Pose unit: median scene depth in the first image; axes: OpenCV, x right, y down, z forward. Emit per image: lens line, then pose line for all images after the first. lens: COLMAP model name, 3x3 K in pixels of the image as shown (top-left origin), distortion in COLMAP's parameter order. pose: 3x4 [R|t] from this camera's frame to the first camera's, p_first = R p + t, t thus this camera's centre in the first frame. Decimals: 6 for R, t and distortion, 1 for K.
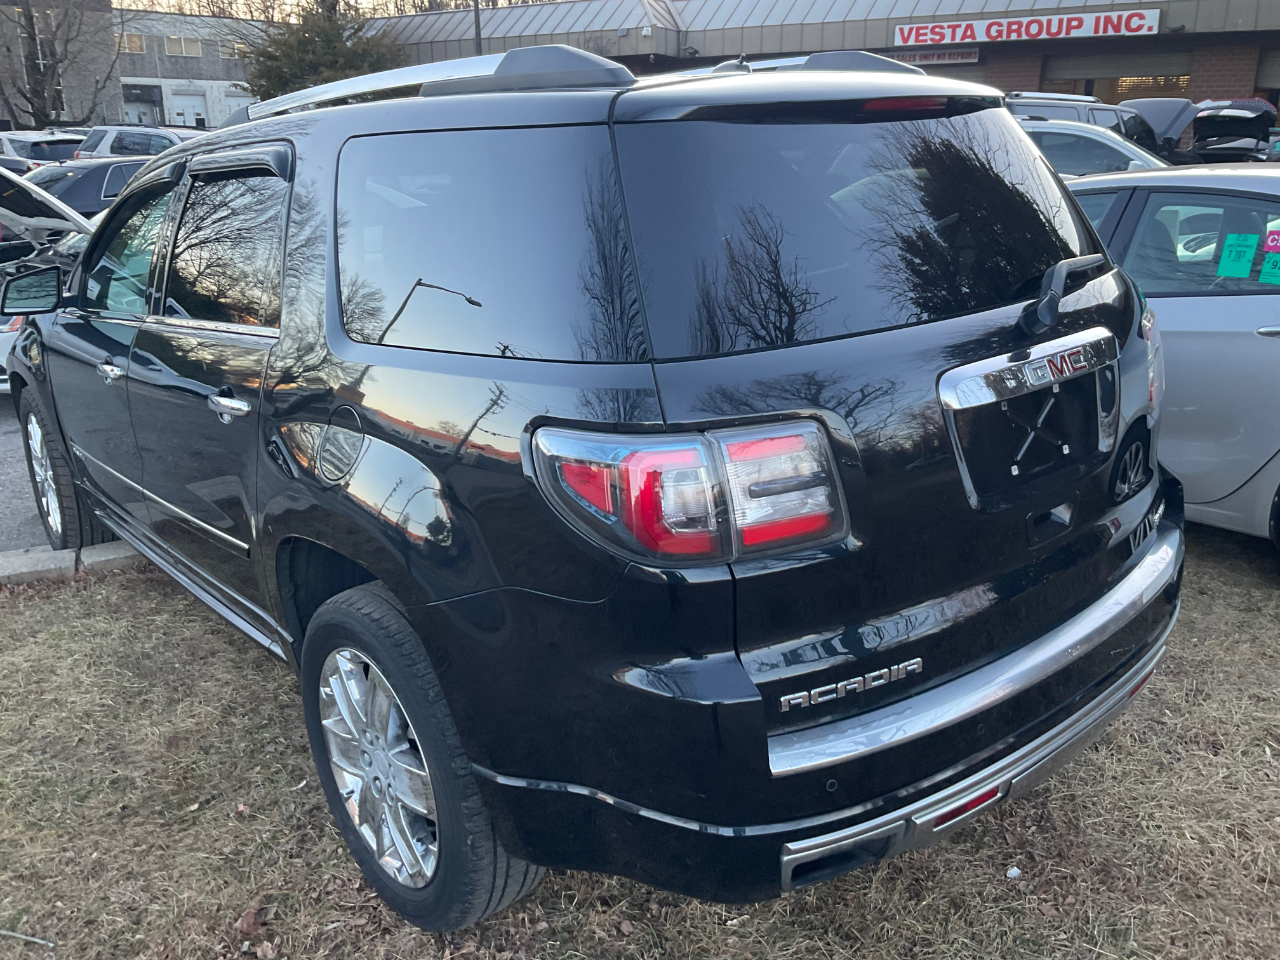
lens RADIAL K [[1052.3, 0, 632.3], [0, 1052.3, 472.4], [0, 0, 1]] dist [0.040505, -0.081788]
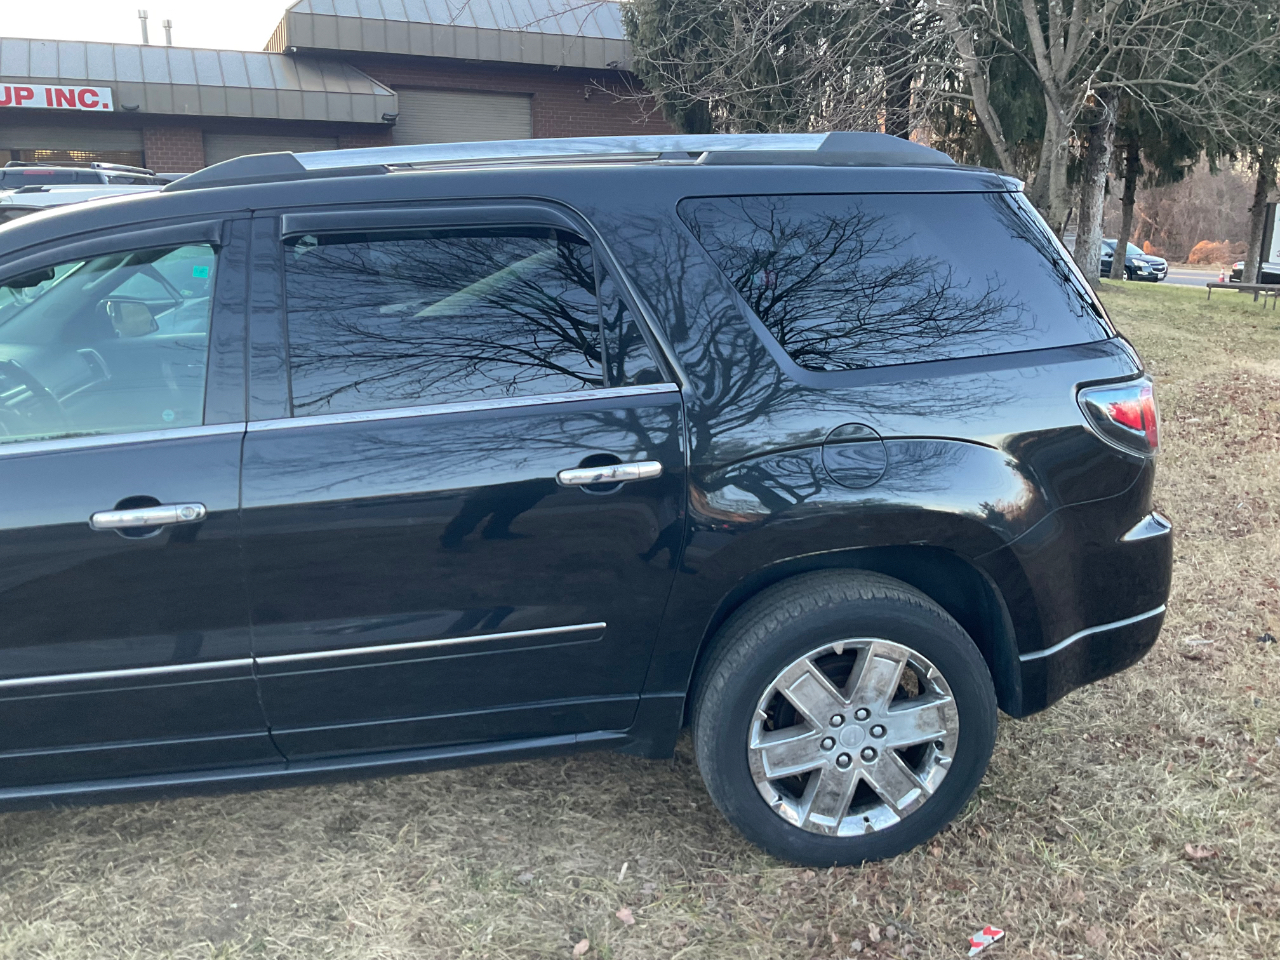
lens RADIAL K [[1052.3, 0, 640.4], [0, 1052.3, 469.3], [0, 0, 1]] dist [0.040505, -0.081788]
pose [[0.545172, -0.184742, 0.817715, -0.936088], [0.239460, 0.969094, 0.059293, -0.096189], [-0.803397, 0.163485, 0.572561, 0.360341]]
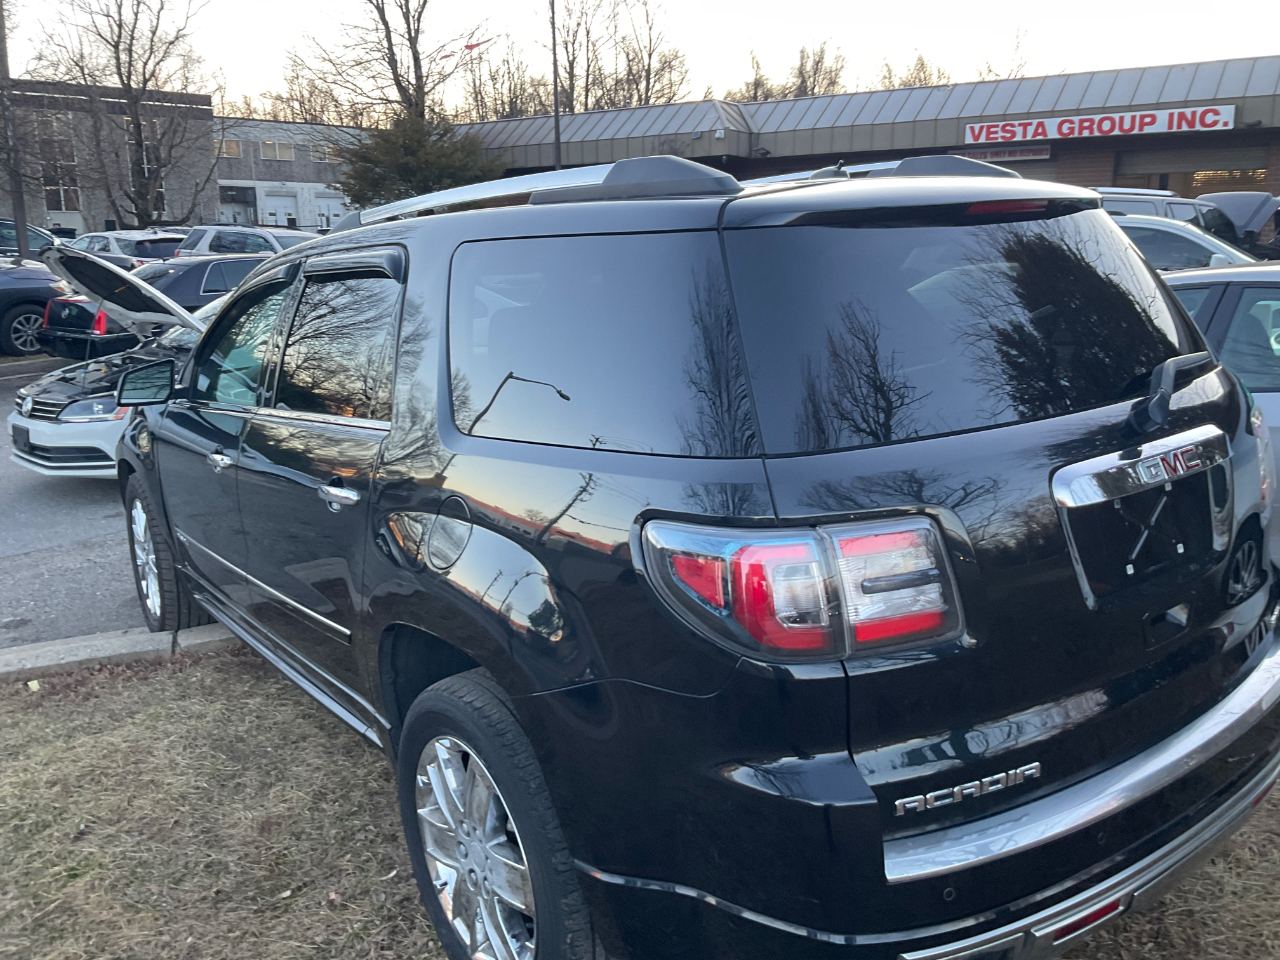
lens RADIAL K [[1052.3, 0, 631.3], [0, 1052.3, 467.9], [0, 0, 1]] dist [0.040505, -0.081788]
pose [[0.997828, 0.007899, -0.065399, -0.022995], [-0.013637, 0.996048, -0.087762, -0.002181], [0.064448, 0.088463, 0.993992, -0.010467]]
